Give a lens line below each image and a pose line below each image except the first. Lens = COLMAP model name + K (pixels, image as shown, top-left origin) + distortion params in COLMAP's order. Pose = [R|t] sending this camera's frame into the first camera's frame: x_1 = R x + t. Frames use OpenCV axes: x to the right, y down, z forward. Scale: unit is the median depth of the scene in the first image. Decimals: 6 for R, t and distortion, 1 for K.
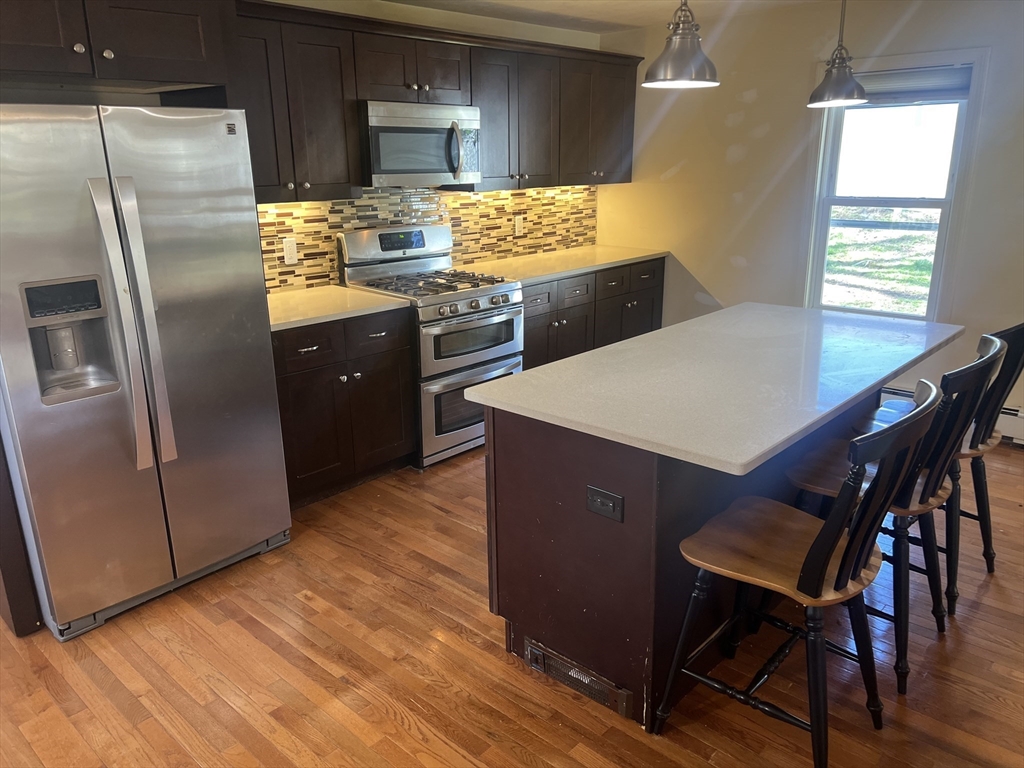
lens RADIAL K [[767.5, 0, 519.7], [0, 767.5, 379.8], [0, 0, 1]] dist [0.011309, -0.017209]
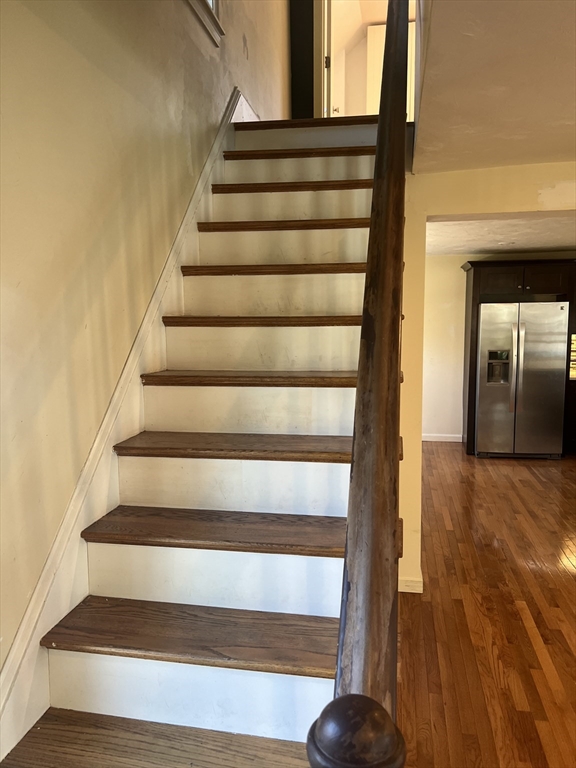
lens RADIAL K [[575.6, 0, 290.9], [0, 575.6, 385.5], [0, 0, 1]] dist [0.011309, -0.017209]
pose [[0.509811, 0.092491, -0.855300, 1.096010], [-0.236898, 0.970859, -0.036218, 0.315512], [0.827026, 0.221084, 0.516865, -1.027707]]
